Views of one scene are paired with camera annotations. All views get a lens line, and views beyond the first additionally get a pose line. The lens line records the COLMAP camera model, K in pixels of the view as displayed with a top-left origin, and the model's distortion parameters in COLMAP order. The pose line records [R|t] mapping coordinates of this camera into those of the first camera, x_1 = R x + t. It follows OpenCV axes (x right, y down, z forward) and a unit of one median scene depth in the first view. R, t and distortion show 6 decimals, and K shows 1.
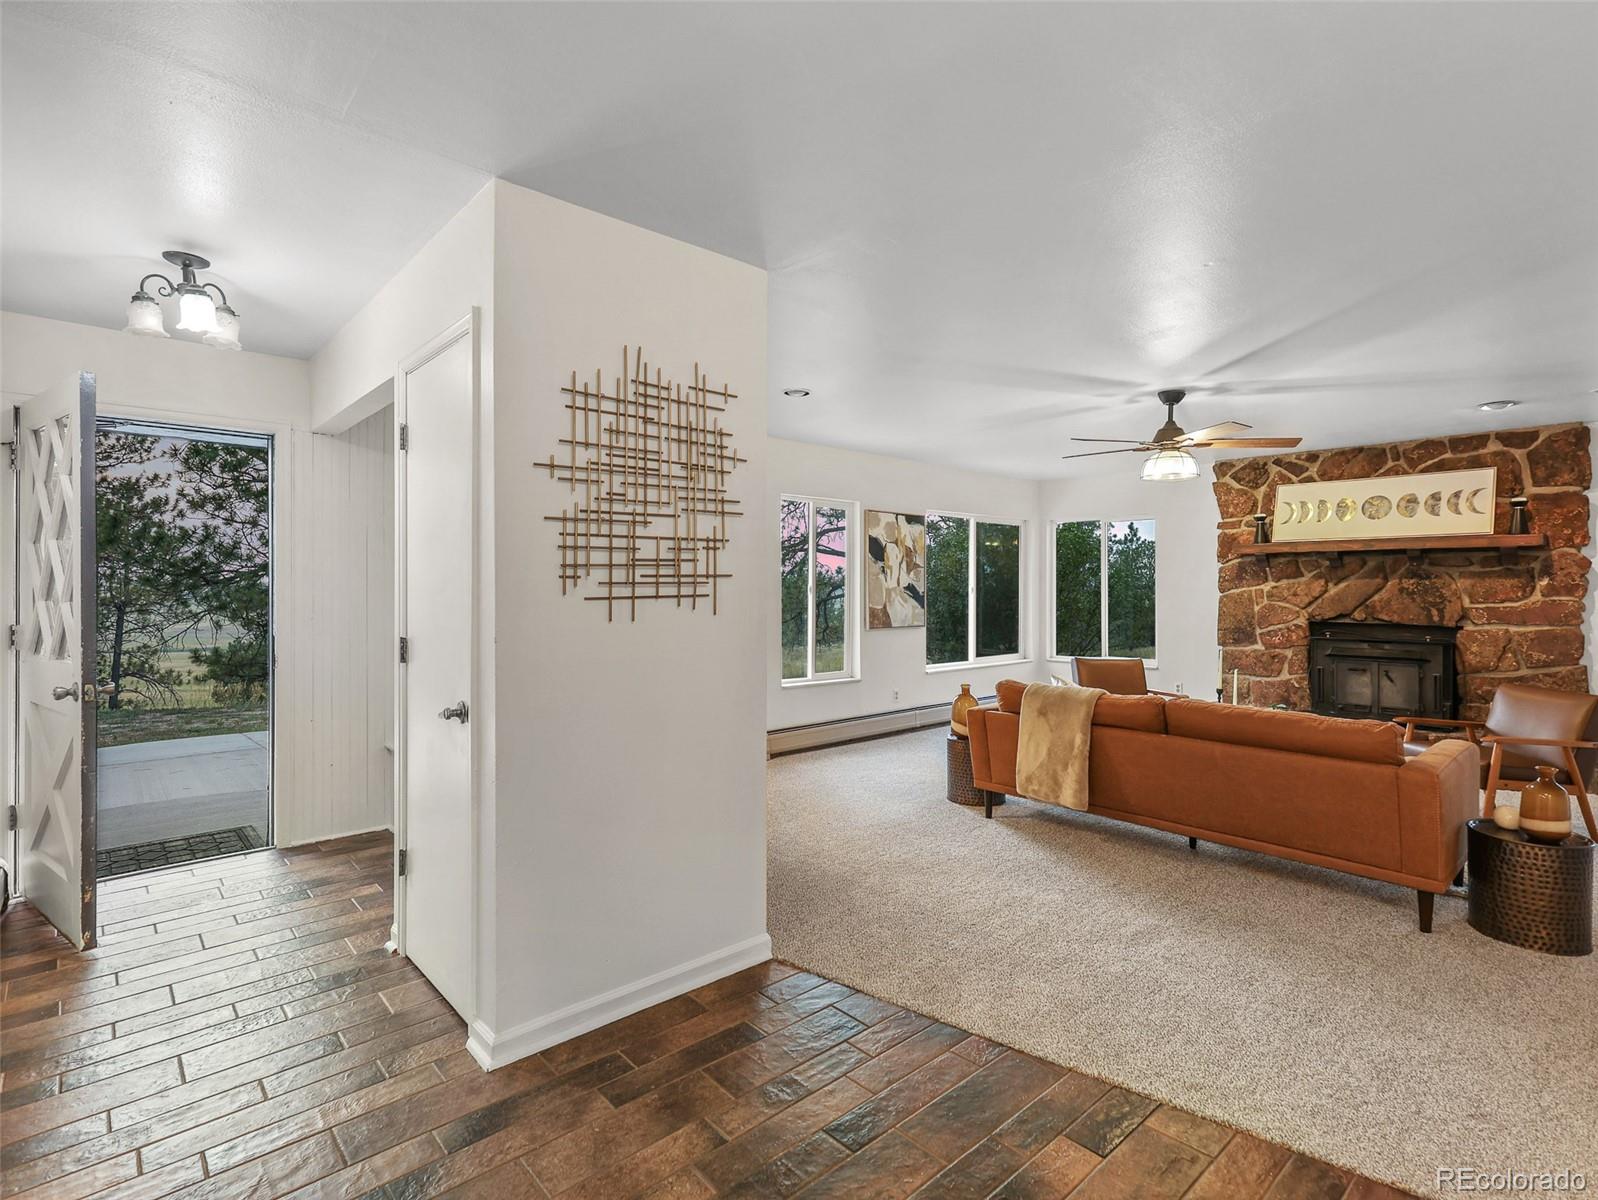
lens RADIAL K [[784.4, 0, 794.2], [0, 784.4, 587.5], [0, 0, 1]] dist [0.001684, -0.000290]
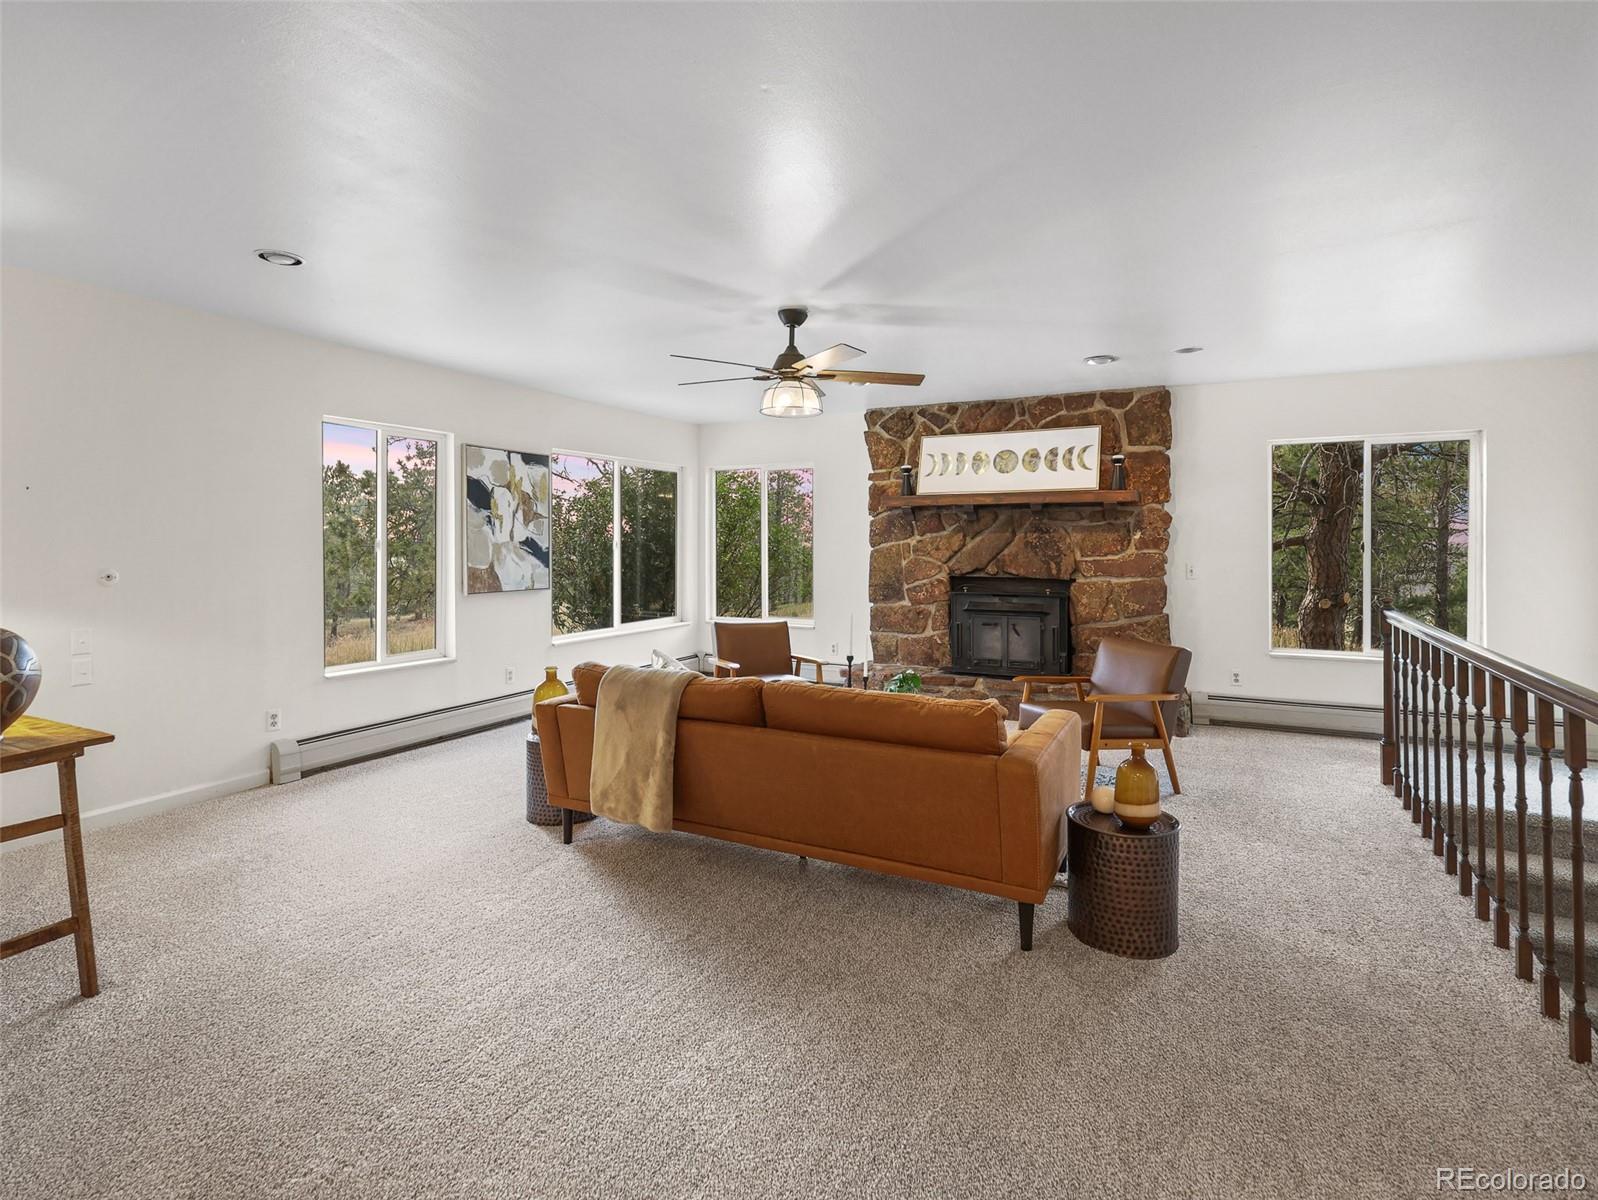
lens RADIAL K [[810.3, 0, 795.1], [0, 810.3, 541.8], [0, 0, 1]] dist [0.000591, 0.000250]
pose [[0.935262, -0.001534, 0.353952, 0.130570], [0.001712, 0.999999, -0.000189, 0.000321], [-0.353952, 0.000782, 0.935263, 0.135026]]
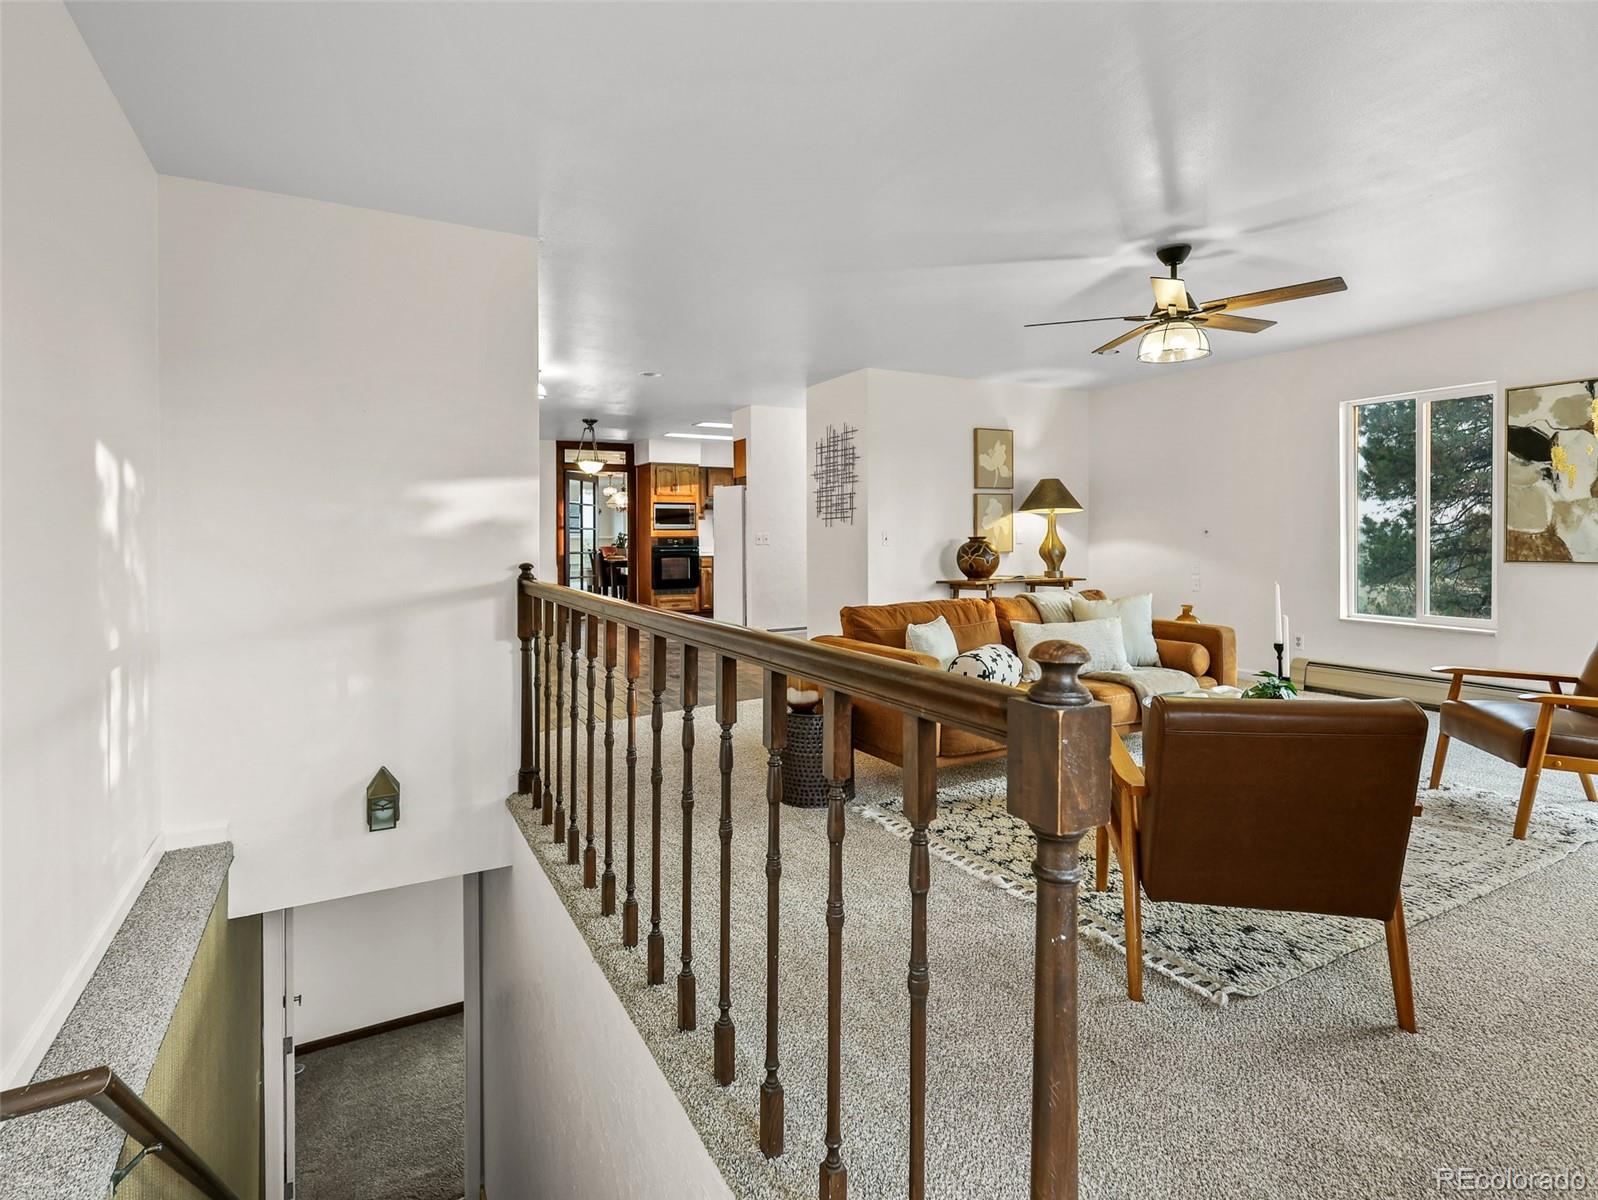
lens RADIAL K [[810.3, 0, 795.1], [0, 810.3, 541.8], [0, 0, 1]] dist [0.000591, 0.000250]
pose [[-0.216715, 0.008071, -0.976202, 1.055418], [0.005231, 0.999961, 0.007106, 0.030524], [0.976221, -0.003567, -0.216749, 0.616623]]
